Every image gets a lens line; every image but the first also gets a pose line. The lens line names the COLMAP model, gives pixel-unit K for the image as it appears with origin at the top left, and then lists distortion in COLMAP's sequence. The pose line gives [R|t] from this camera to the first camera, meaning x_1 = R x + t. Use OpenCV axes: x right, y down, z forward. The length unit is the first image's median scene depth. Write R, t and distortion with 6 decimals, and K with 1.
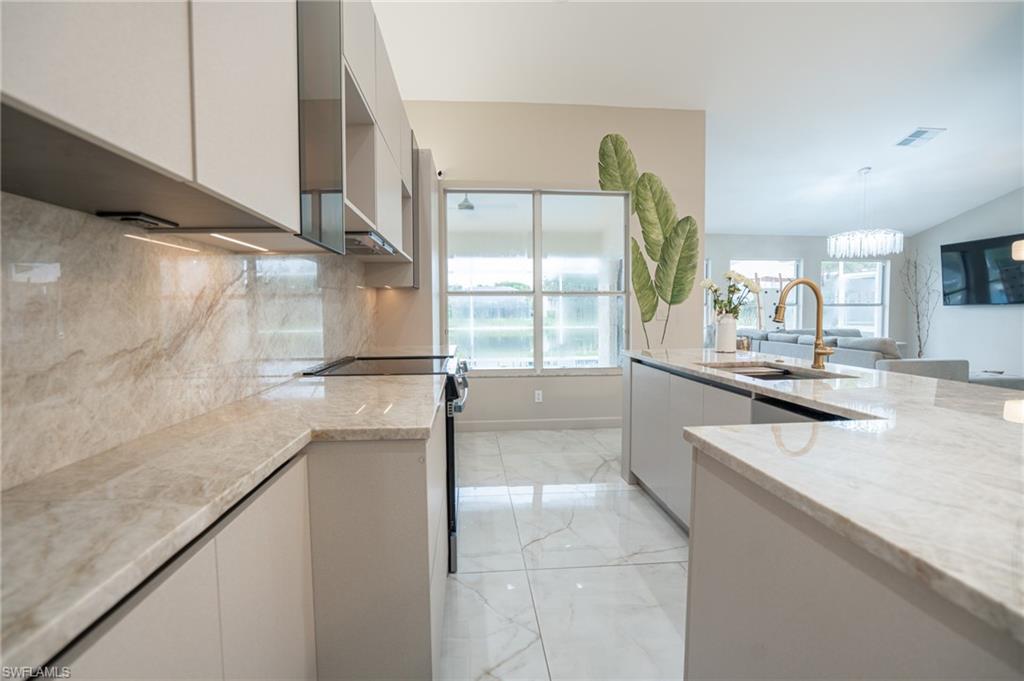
lens RADIAL K [[479.4, 0, 508.9], [0, 479.4, 336.2], [0, 0, 1]] dist [-0.068298, 0.028988]
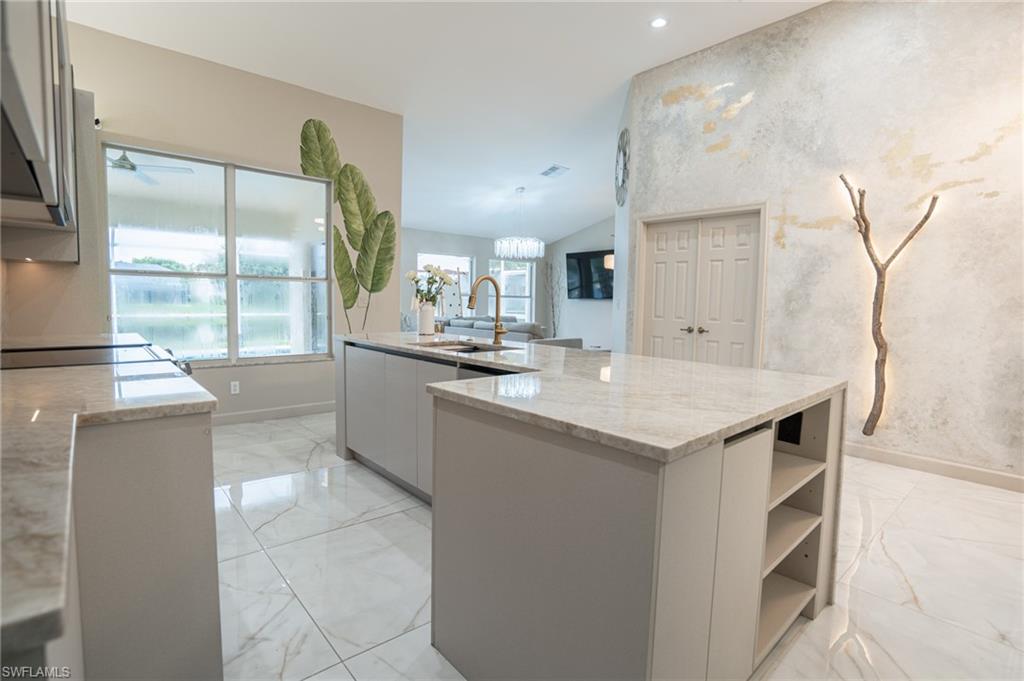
lens RADIAL K [[491.5, 0, 508.4], [0, 491.5, 335.0], [0, 0, 1]] dist [-0.063980, 0.024644]
pose [[0.803906, -0.019836, 0.594425, -0.065081], [0.007040, 0.999691, 0.023839, 0.004929], [-0.594714, -0.014979, 0.803798, -0.062946]]
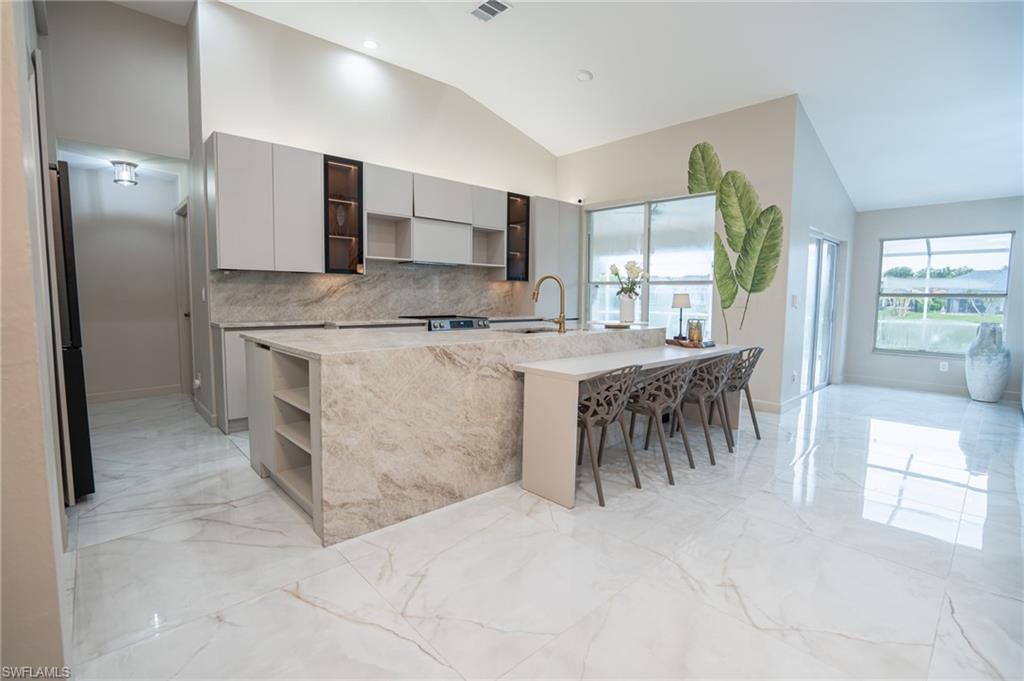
lens RADIAL K [[470.7, 0, 510.1], [0, 470.7, 336.3], [0, 0, 1]] dist [-0.059712, 0.022244]
pose [[0.613711, 0.080639, -0.785402, 0.835418], [-0.057672, 0.996692, 0.057268, 0.001044], [0.787422, 0.010150, 0.616331, -0.045994]]
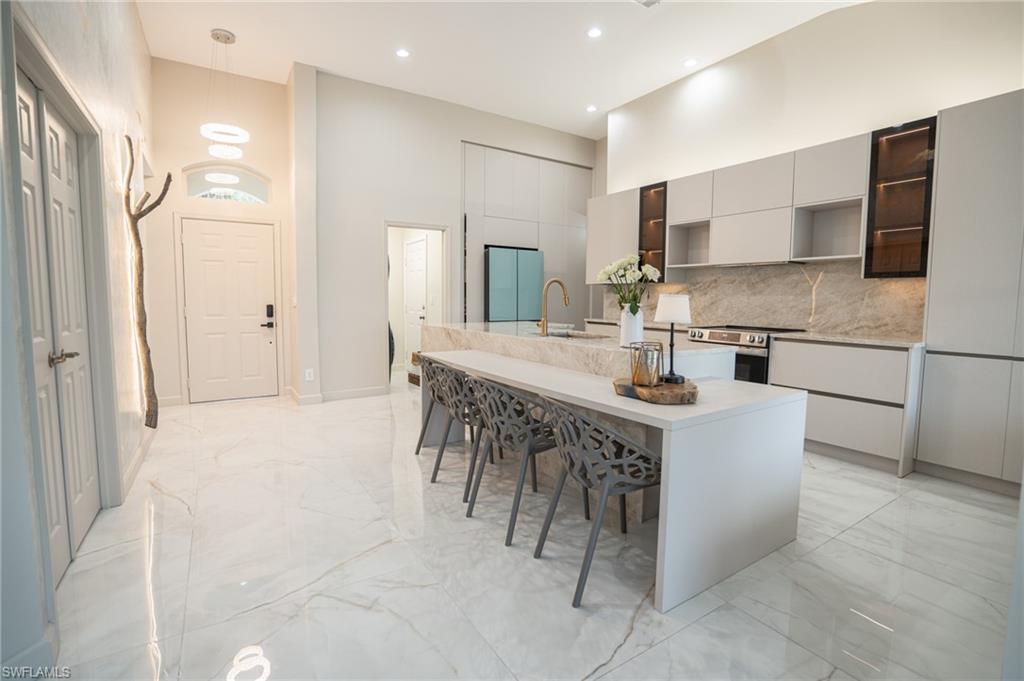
lens RADIAL K [[470.7, 0, 510.1], [0, 470.7, 336.3], [0, 0, 1]] dist [-0.059712, 0.022244]
pose [[-0.885160, 0.037740, -0.463754, 0.693210], [-0.027021, 0.990854, 0.132209, -0.062789], [0.464502, 0.129557, -0.876044, 1.080855]]
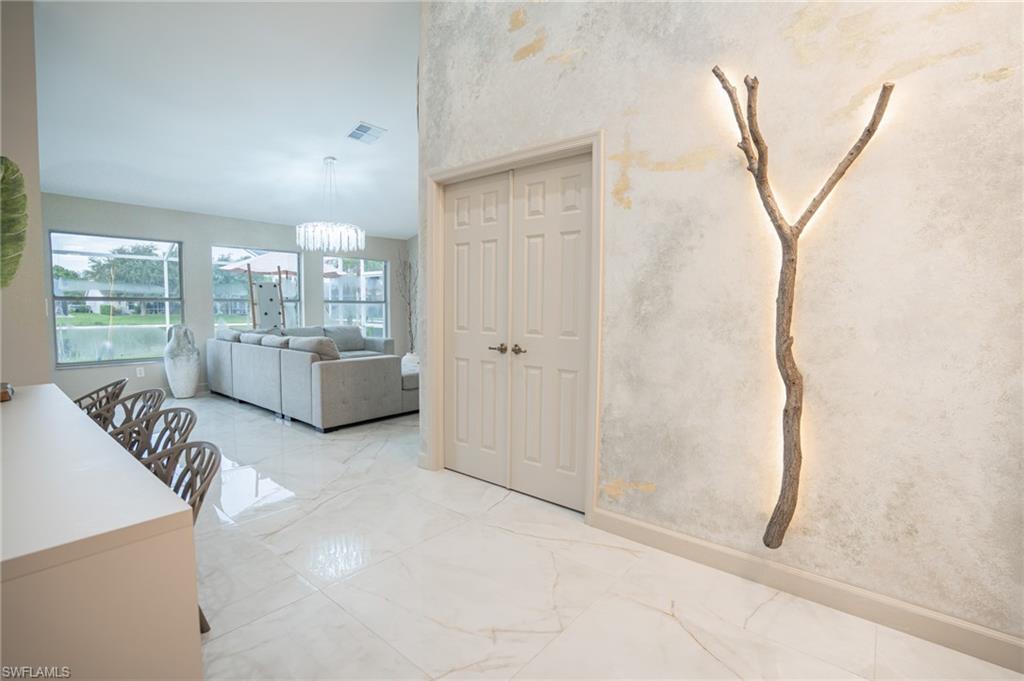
lens RADIAL K [[470.7, 0, 510.1], [0, 470.7, 336.3], [0, 0, 1]] dist [-0.059712, 0.022244]
pose [[0.701797, -0.032068, 0.711655, 0.422811], [0.025817, 0.999475, 0.019578, -0.007298], [-0.711909, 0.004633, 0.702256, 0.091341]]
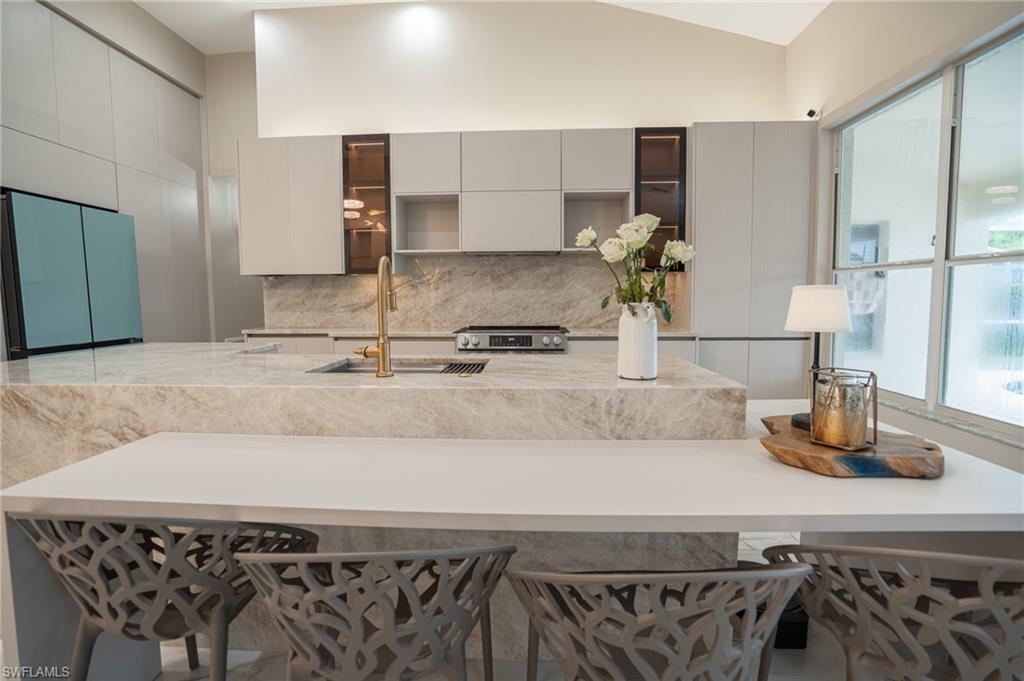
lens RADIAL K [[470.7, 0, 510.1], [0, 470.7, 336.3], [0, 0, 1]] dist [-0.059712, 0.022244]
pose [[-0.135344, 0.091880, -0.986529, 0.635039], [-0.046592, 0.993999, 0.098968, -0.035375], [0.989703, 0.059359, -0.130251, 0.602899]]
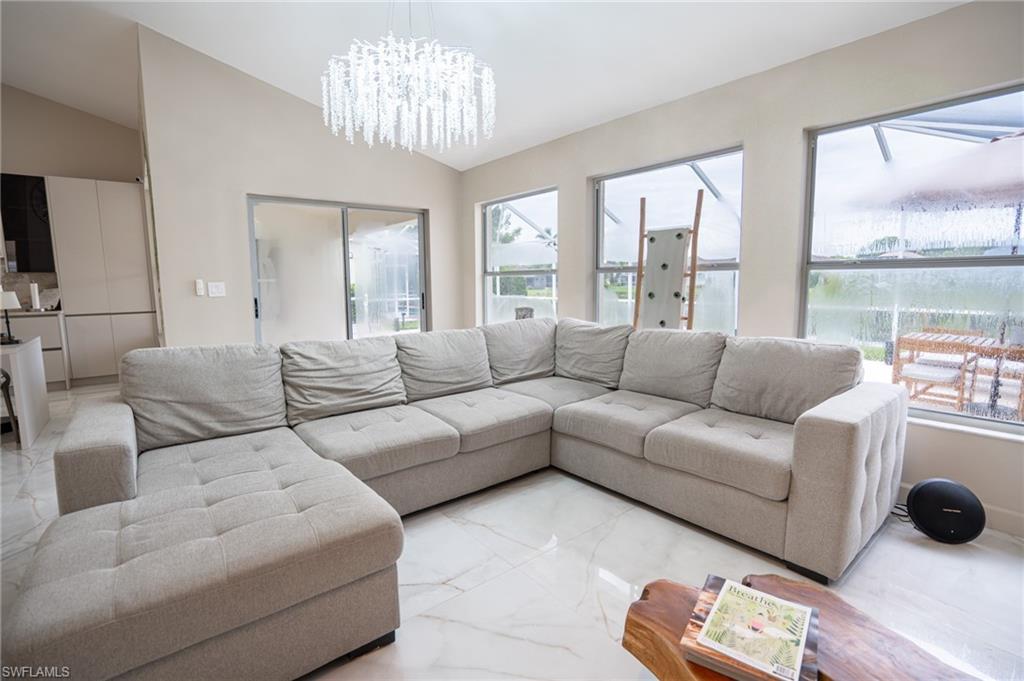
lens RADIAL K [[470.7, 0, 510.1], [0, 470.7, 336.3], [0, 0, 1]] dist [-0.059712, 0.022244]
pose [[0.560936, 0.098483, -0.821980, 1.406889], [-0.035852, 0.994857, 0.094729, -0.067156], [0.827082, -0.023668, 0.561582, 1.070754]]
